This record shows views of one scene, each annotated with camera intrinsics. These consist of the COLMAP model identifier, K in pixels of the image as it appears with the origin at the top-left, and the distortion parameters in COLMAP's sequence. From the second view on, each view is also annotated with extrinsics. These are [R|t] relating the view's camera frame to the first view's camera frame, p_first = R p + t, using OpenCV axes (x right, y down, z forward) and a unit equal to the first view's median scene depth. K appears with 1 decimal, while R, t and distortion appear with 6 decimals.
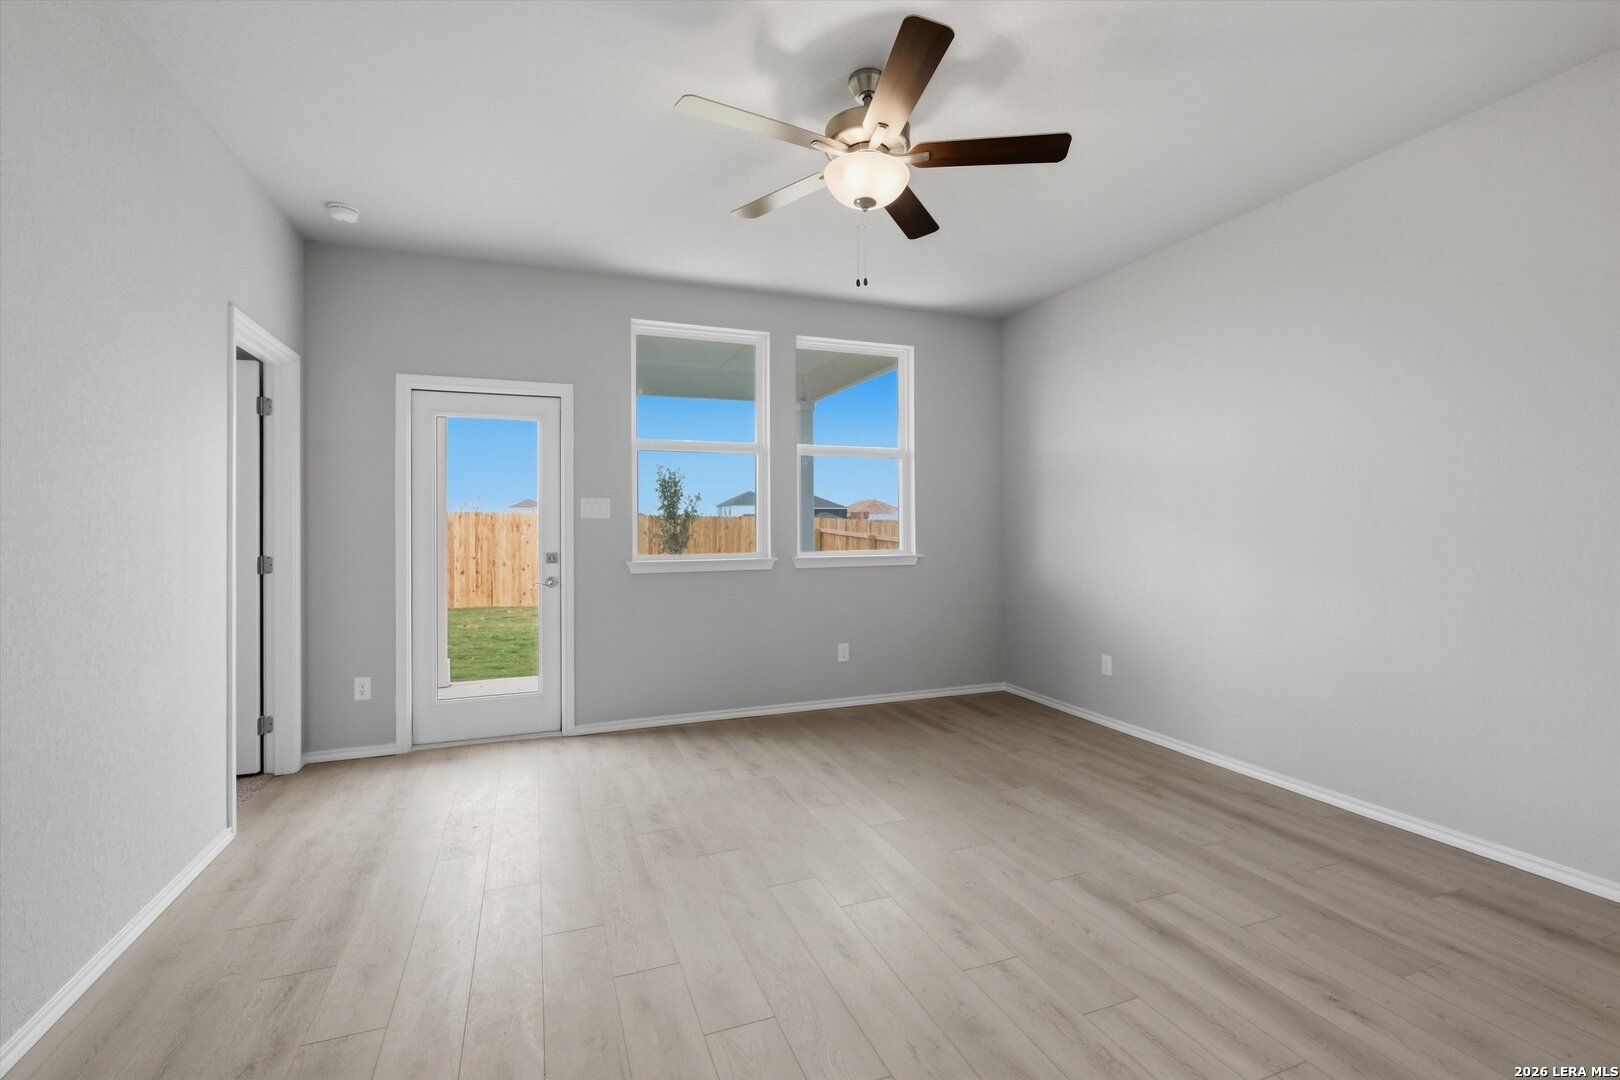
lens RADIAL K [[718.9, 0, 816.4], [0, 718.9, 520.4], [0, 0, 1]] dist [-0.003812, 0.000749]
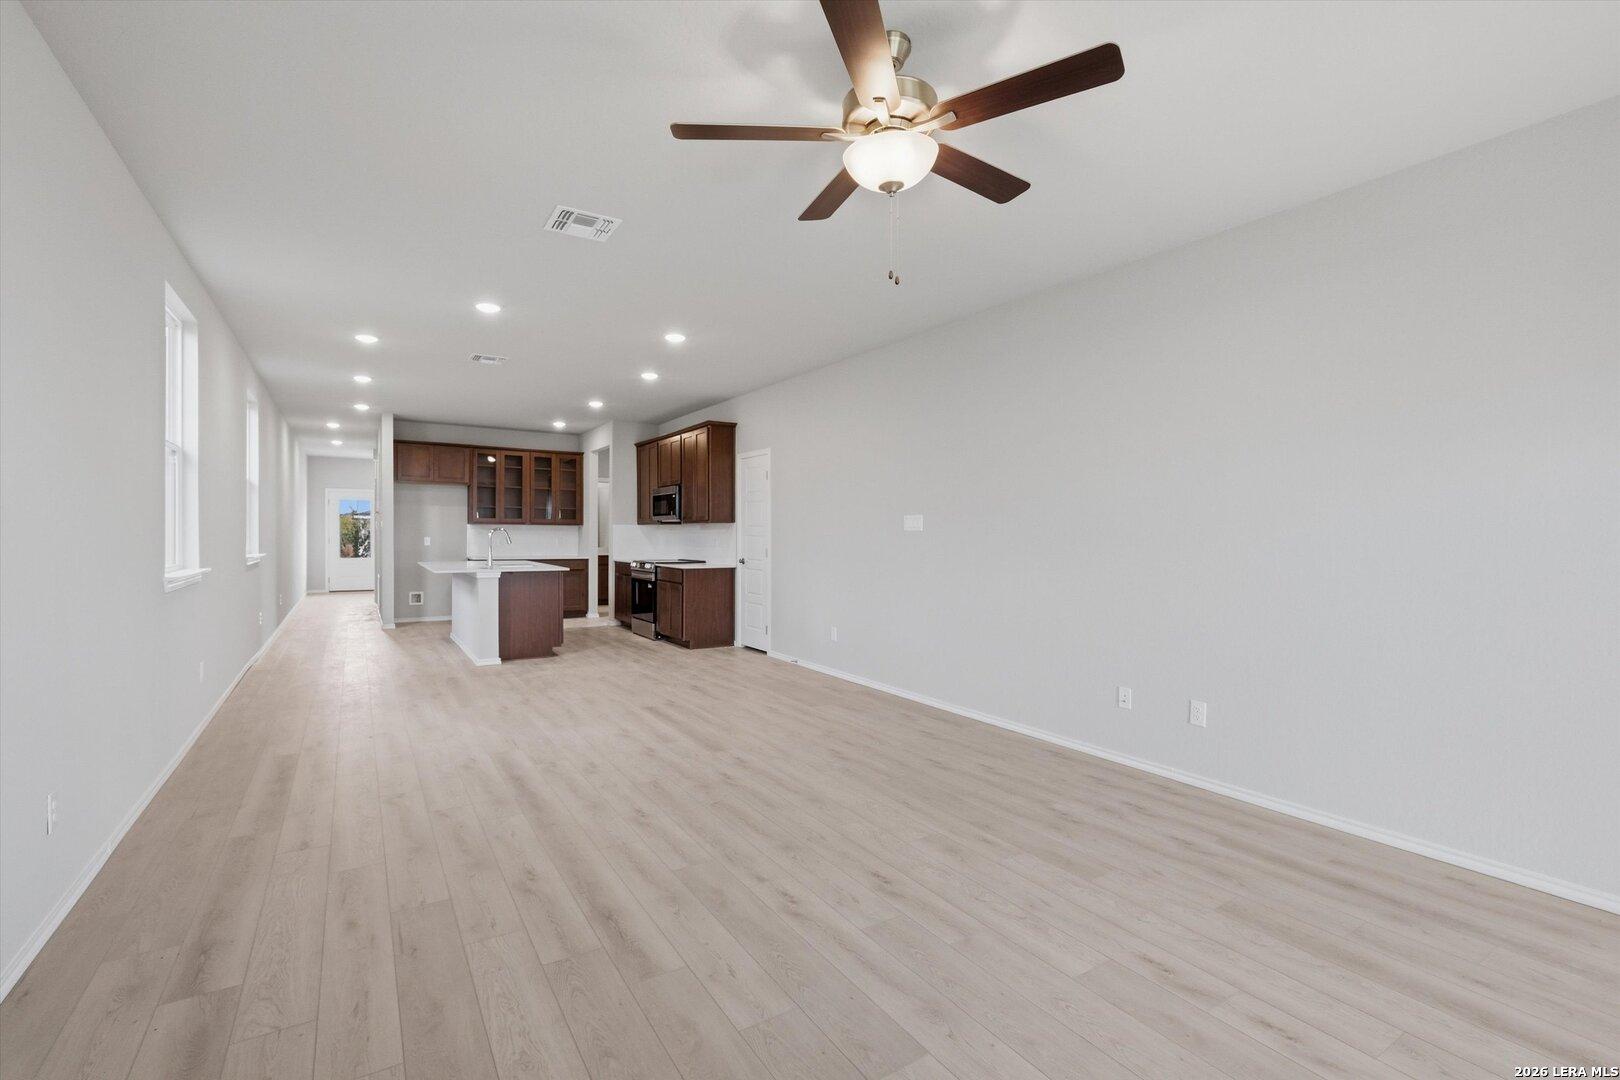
lens RADIAL K [[718.9, 0, 811.5], [0, 718.9, 537.9], [0, 0, 1]] dist [-0.003812, 0.000749]
pose [[-0.980102, -0.000220, -0.198492, 0.218222], [0.000109, 0.999999, -0.001648, 0.001210], [0.198492, -0.001637, -0.980101, 1.171711]]
